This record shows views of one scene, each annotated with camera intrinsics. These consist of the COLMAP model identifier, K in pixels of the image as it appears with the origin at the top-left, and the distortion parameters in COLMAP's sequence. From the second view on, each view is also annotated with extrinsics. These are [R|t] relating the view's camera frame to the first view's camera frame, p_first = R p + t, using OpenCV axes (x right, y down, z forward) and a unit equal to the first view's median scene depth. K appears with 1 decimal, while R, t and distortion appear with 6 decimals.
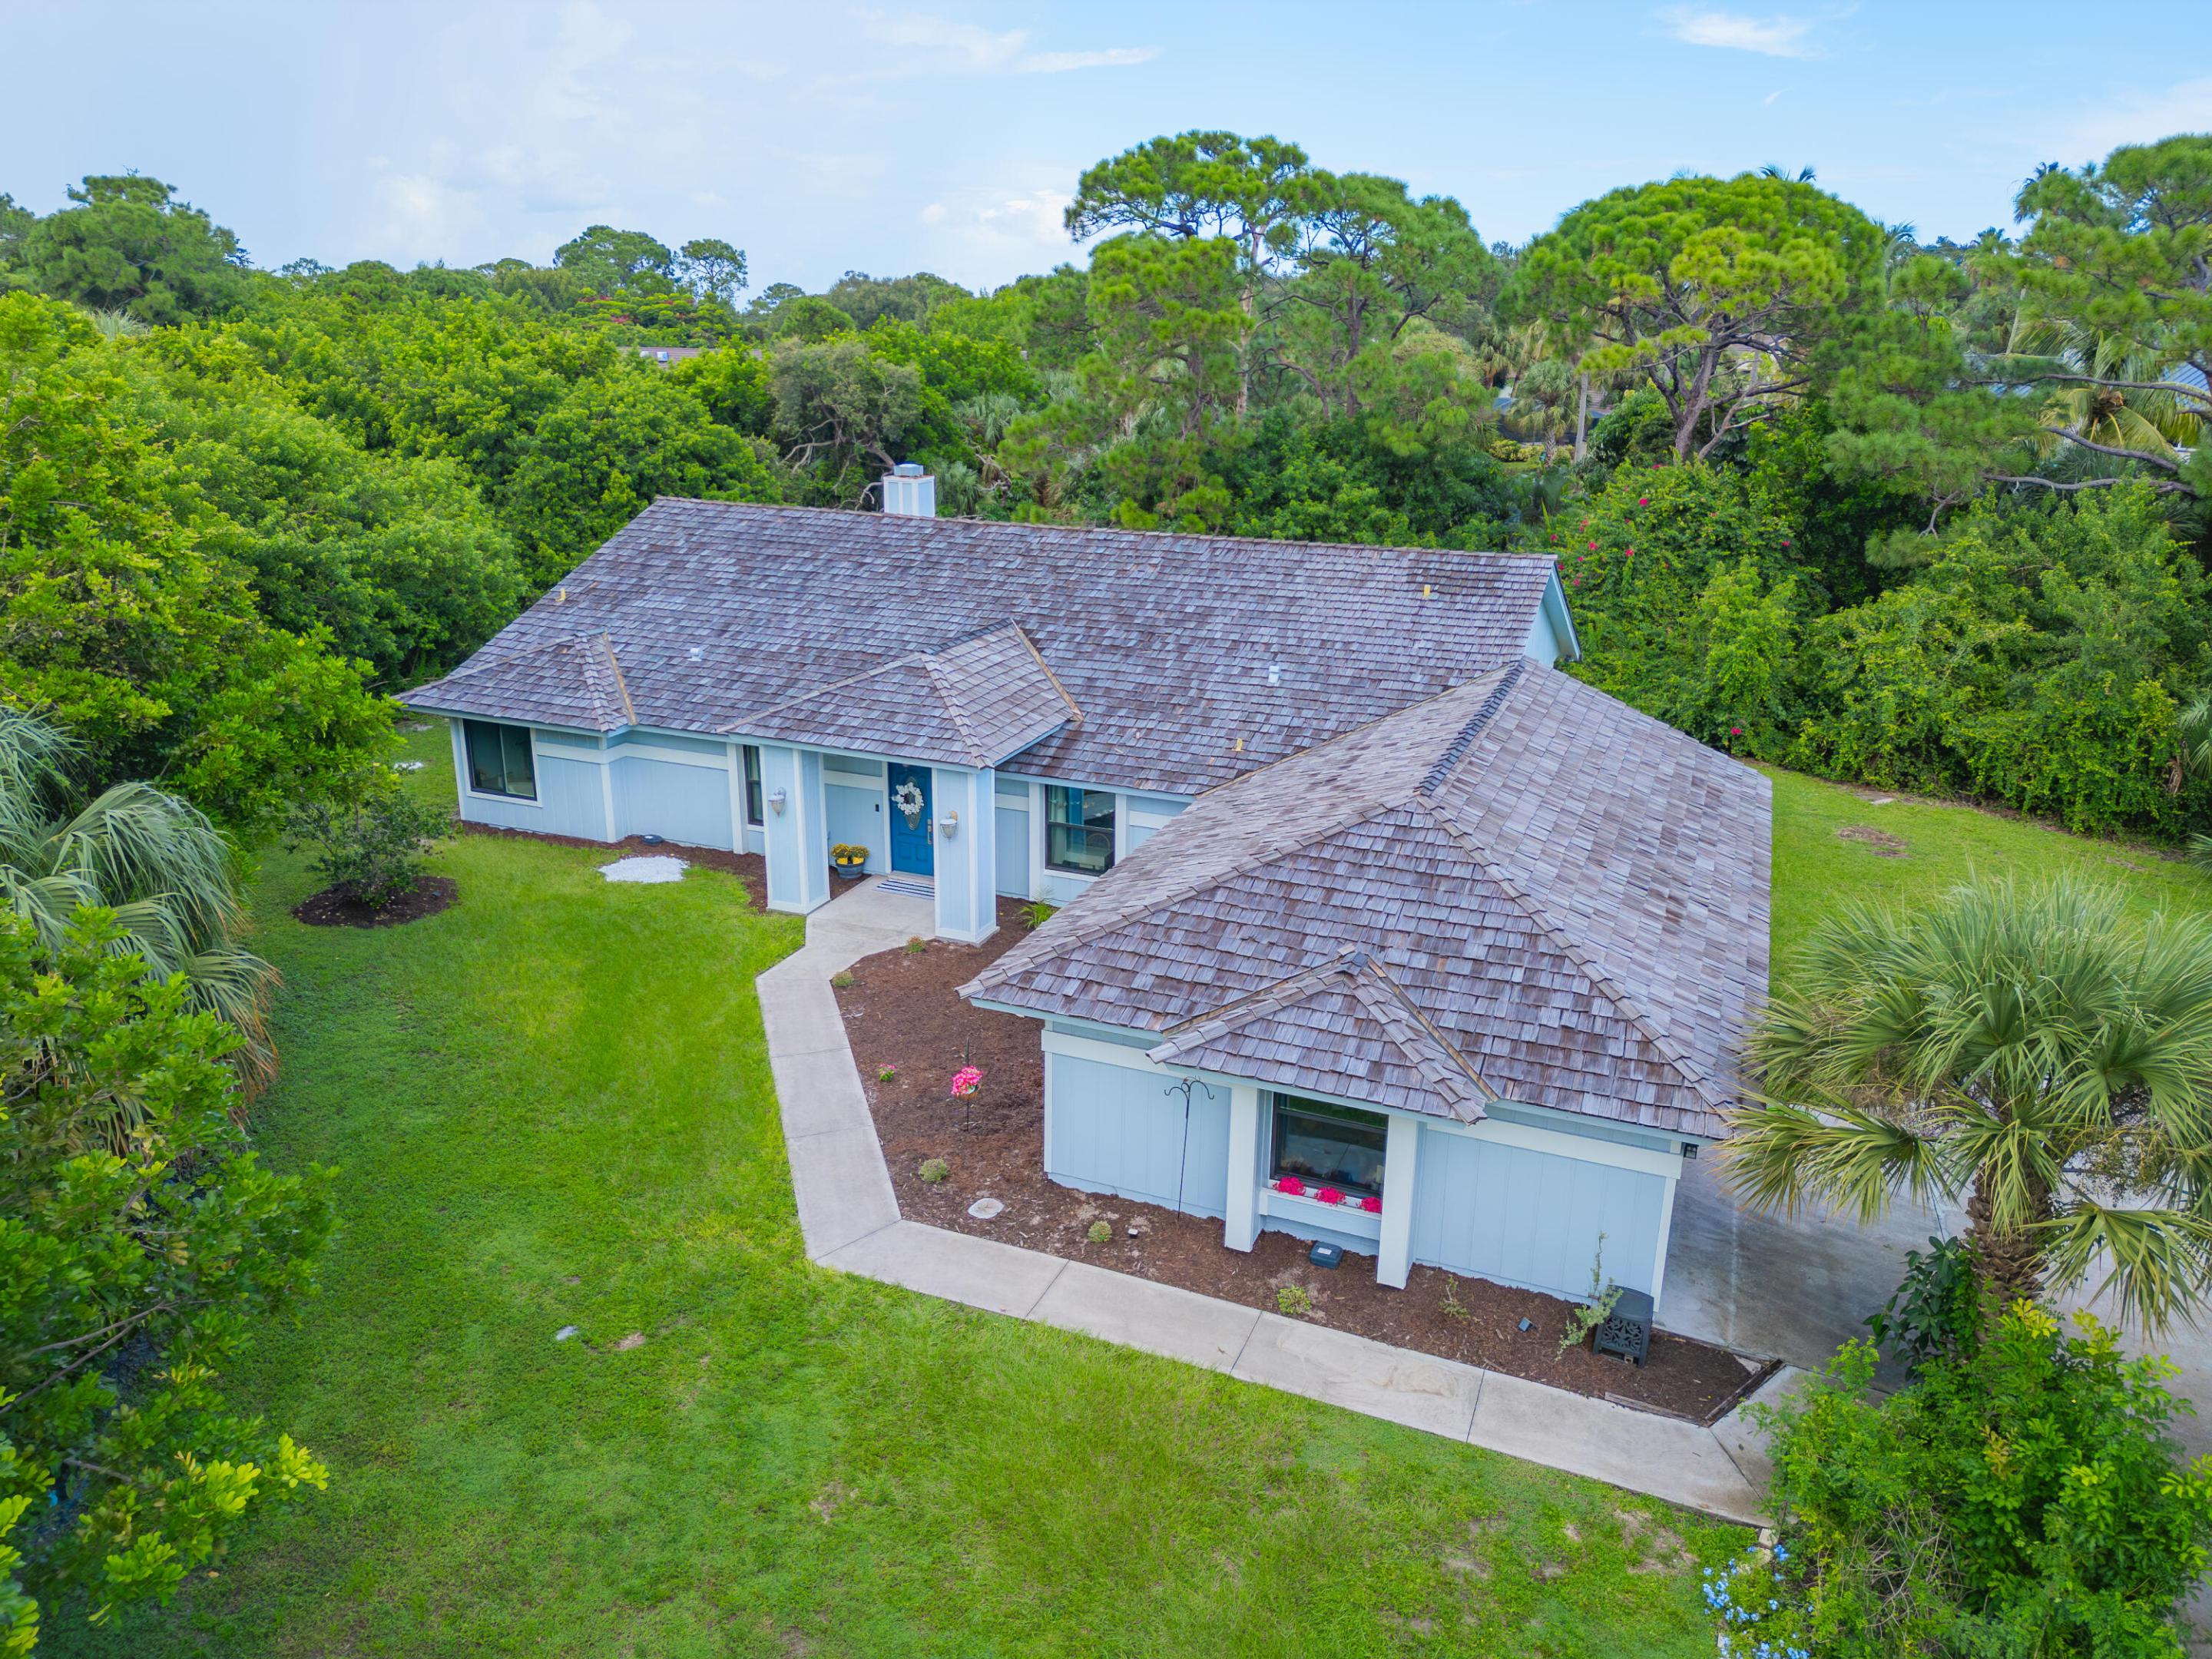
lens RADIAL K [[1569.0, 0, 1106.0], [0, 1569.0, 829.5], [0, 0, 1]] dist [0.065667, -0.055485]
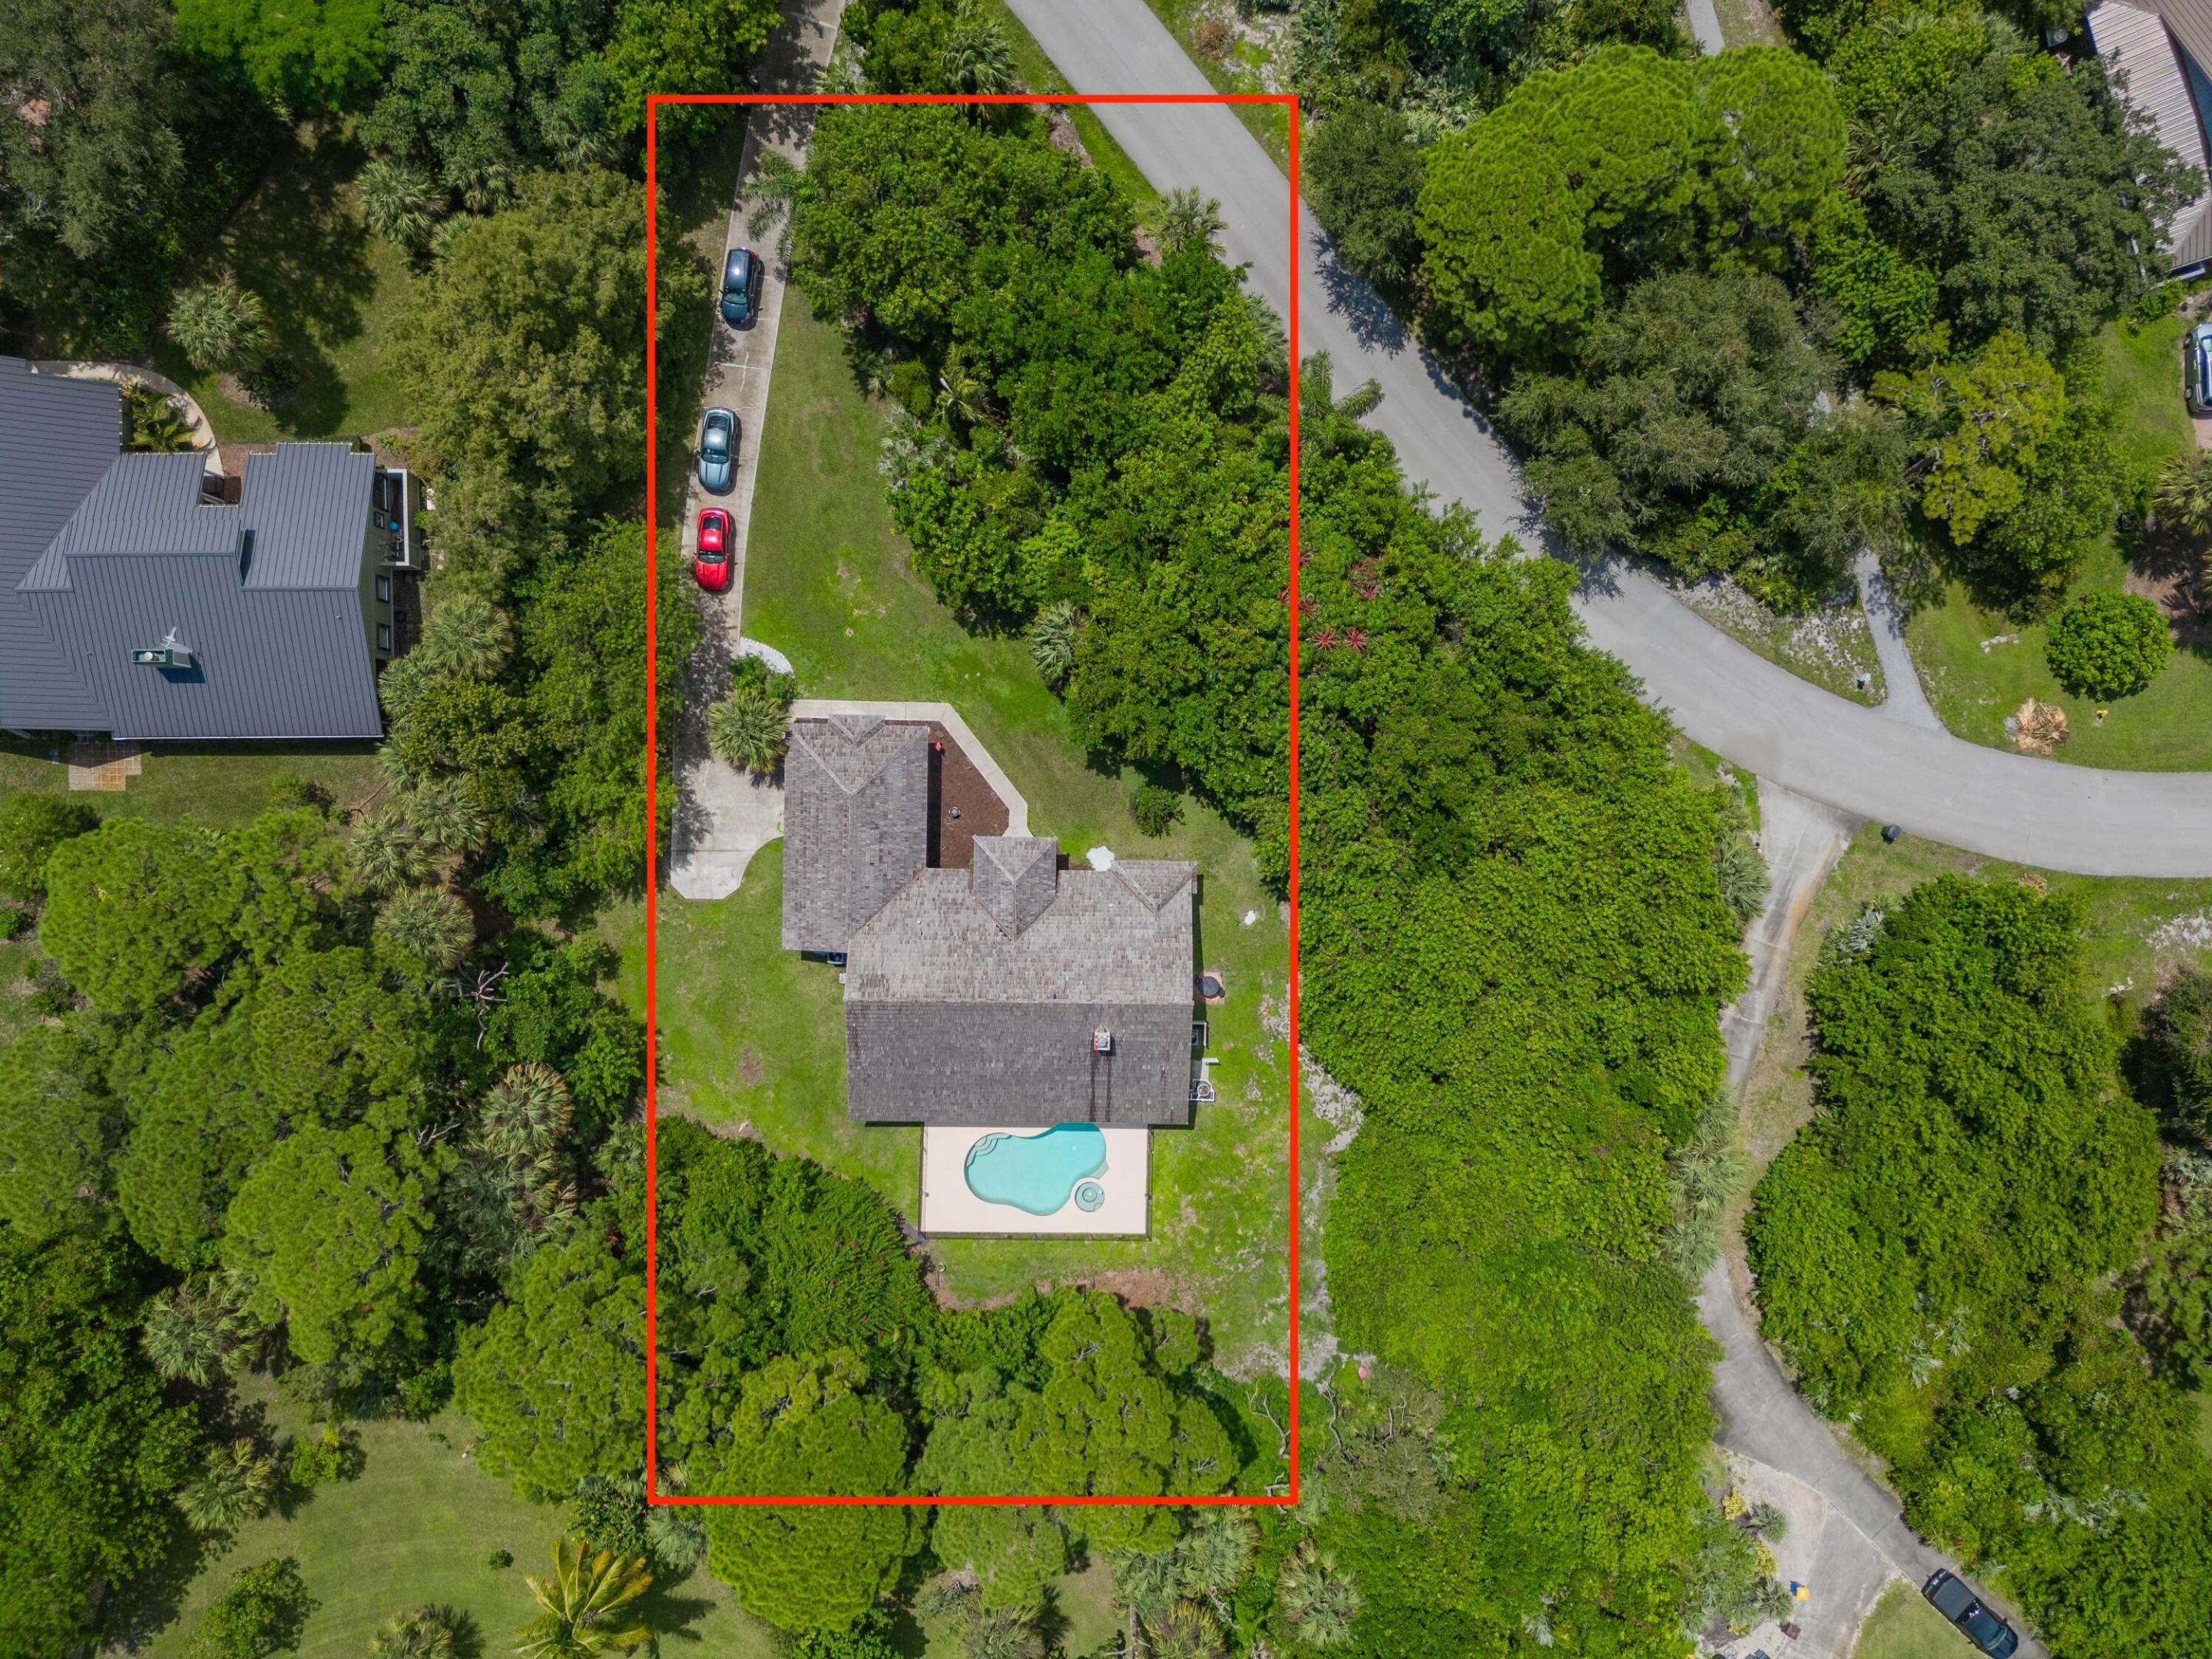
lens RADIAL K [[1570.9, 0, 1107.4], [0, 1570.9, 840.3], [0, 0, 1]] dist [0.107802, -0.141957]
pose [[-0.931132, 0.363348, -0.031168, -0.347431], [-0.142791, -0.284606, 0.947950, -5.012206], [0.335566, 0.887117, 0.316889, -0.139541]]
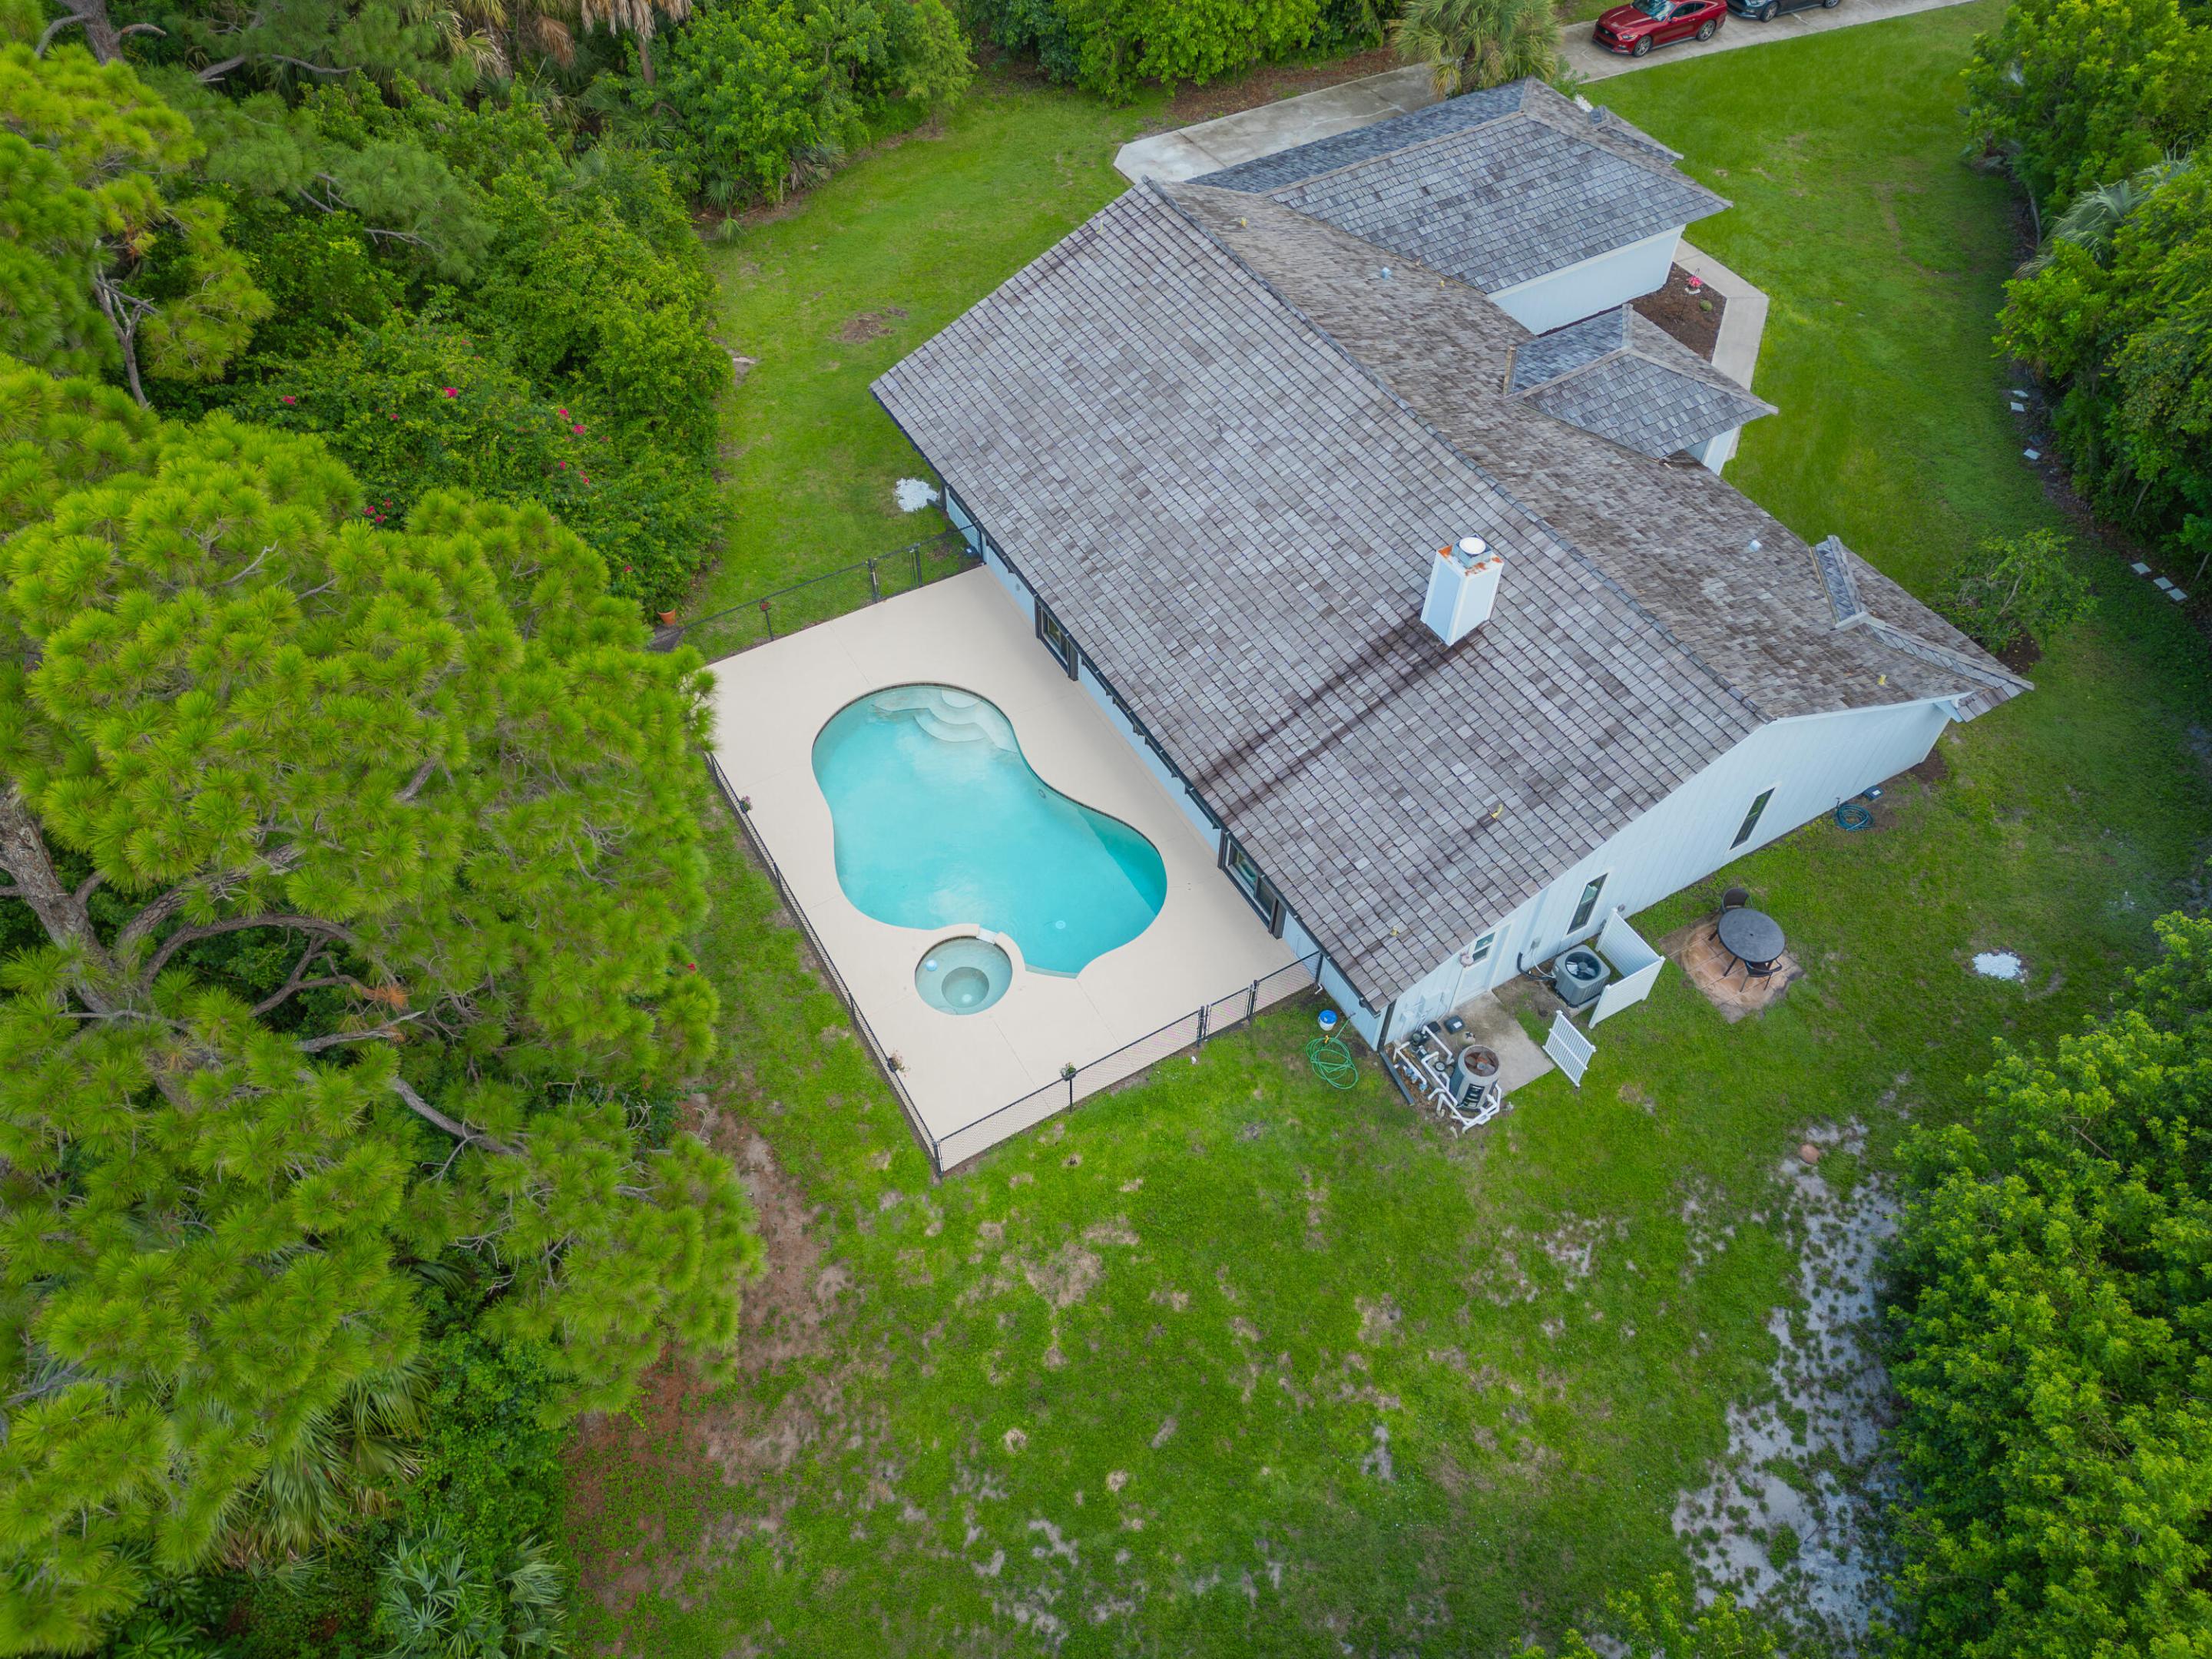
lens RADIAL K [[1548.6, 0, 1122.2], [0, 1548.6, 843.0], [0, 0, 1]] dist [0.067495, -0.056743]
pose [[-0.796727, -0.486102, 0.359070, -0.669477], [0.161914, 0.400737, 0.901773, -1.767595], [-0.582246, 0.776605, -0.240571, 2.799086]]
